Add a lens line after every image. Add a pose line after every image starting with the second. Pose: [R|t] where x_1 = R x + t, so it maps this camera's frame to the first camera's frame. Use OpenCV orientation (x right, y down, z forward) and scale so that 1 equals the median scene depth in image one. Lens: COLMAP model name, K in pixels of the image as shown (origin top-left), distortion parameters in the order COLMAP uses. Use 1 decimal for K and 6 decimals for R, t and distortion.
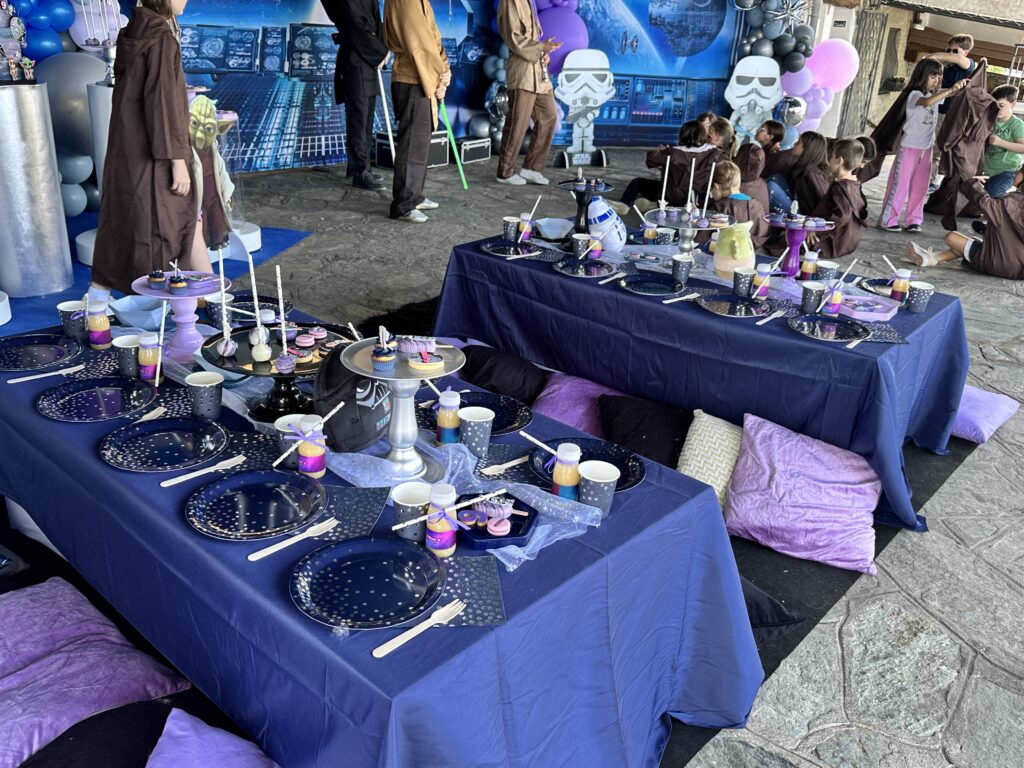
lens RADIAL K [[838.5, 0, 505.1], [0, 838.5, 386.3], [0, 0, 1]] dist [0.111059, -0.222787]
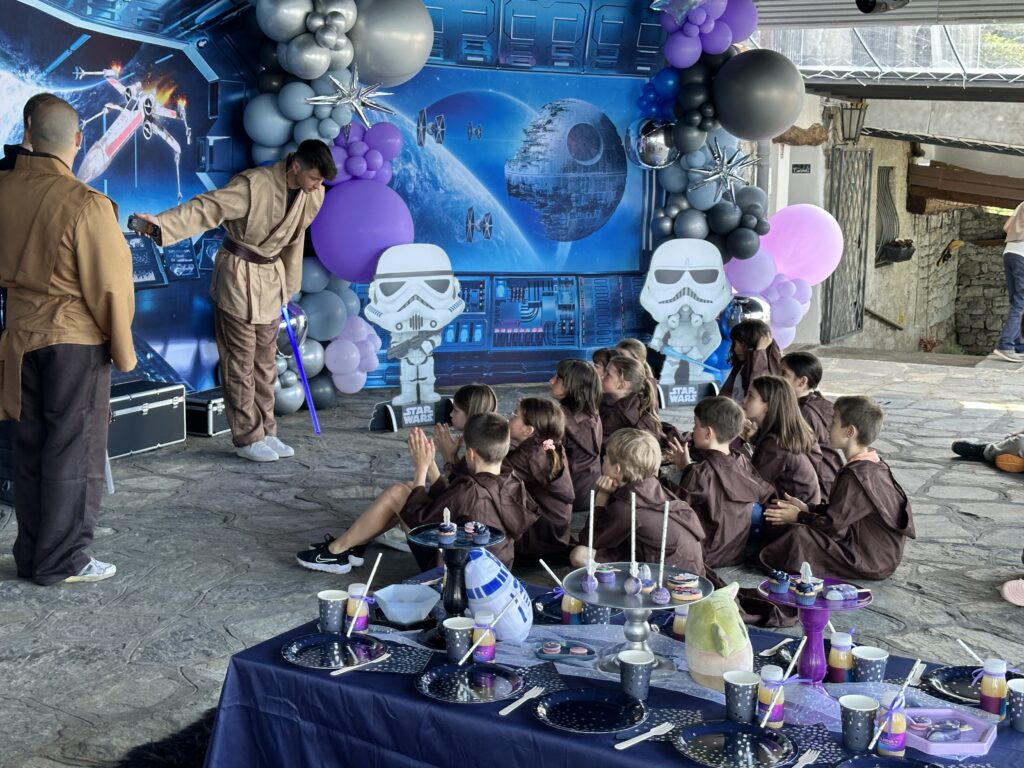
lens RADIAL K [[1505.8, 0, 512.0], [0, 1505.8, 384.0], [0, 0, 1]] dist [0.223134, -0.683316]
pose [[0.985666, -0.055737, 0.159237, -0.013147], [0.094035, 0.965143, -0.244247, -0.034065], [-0.140073, 0.255720, 0.956549, -0.020592]]
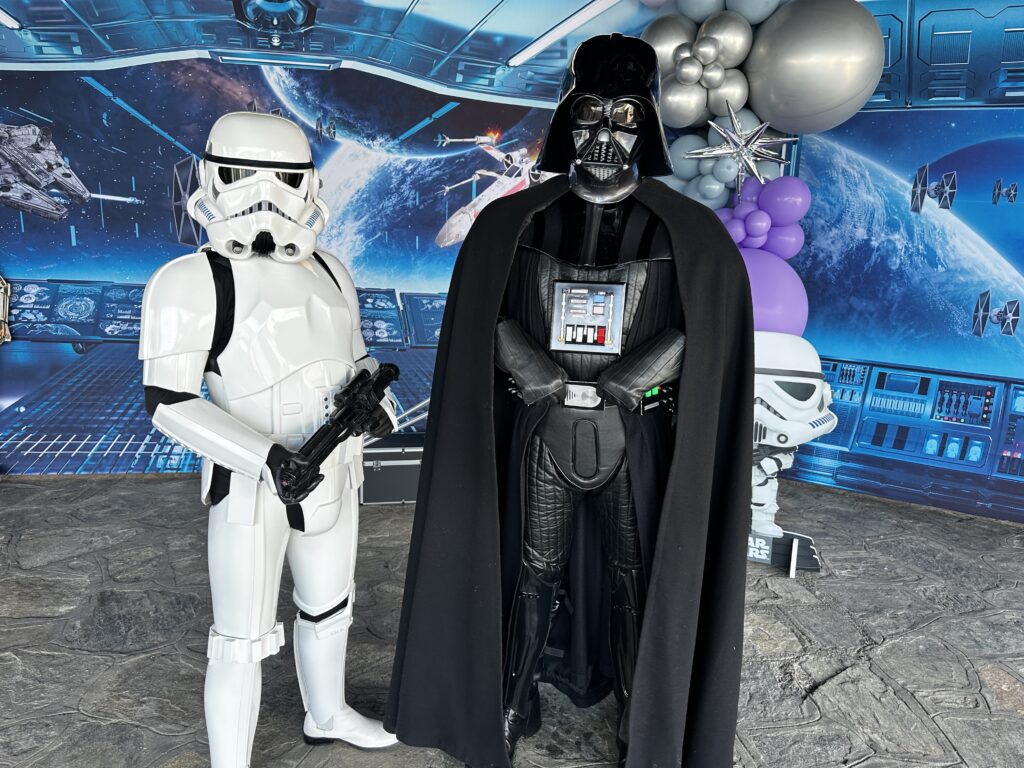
lens RADIAL K [[730.3, 0, 511.1], [0, 730.3, 393.5], [0, 0, 1]] dist [0.039096, -0.047341]
pose [[0.712061, 0.122526, -0.691344, 0.327359], [-0.273868, 0.955130, -0.112799, -0.328243], [0.646502, 0.269656, 0.713667, 0.738871]]
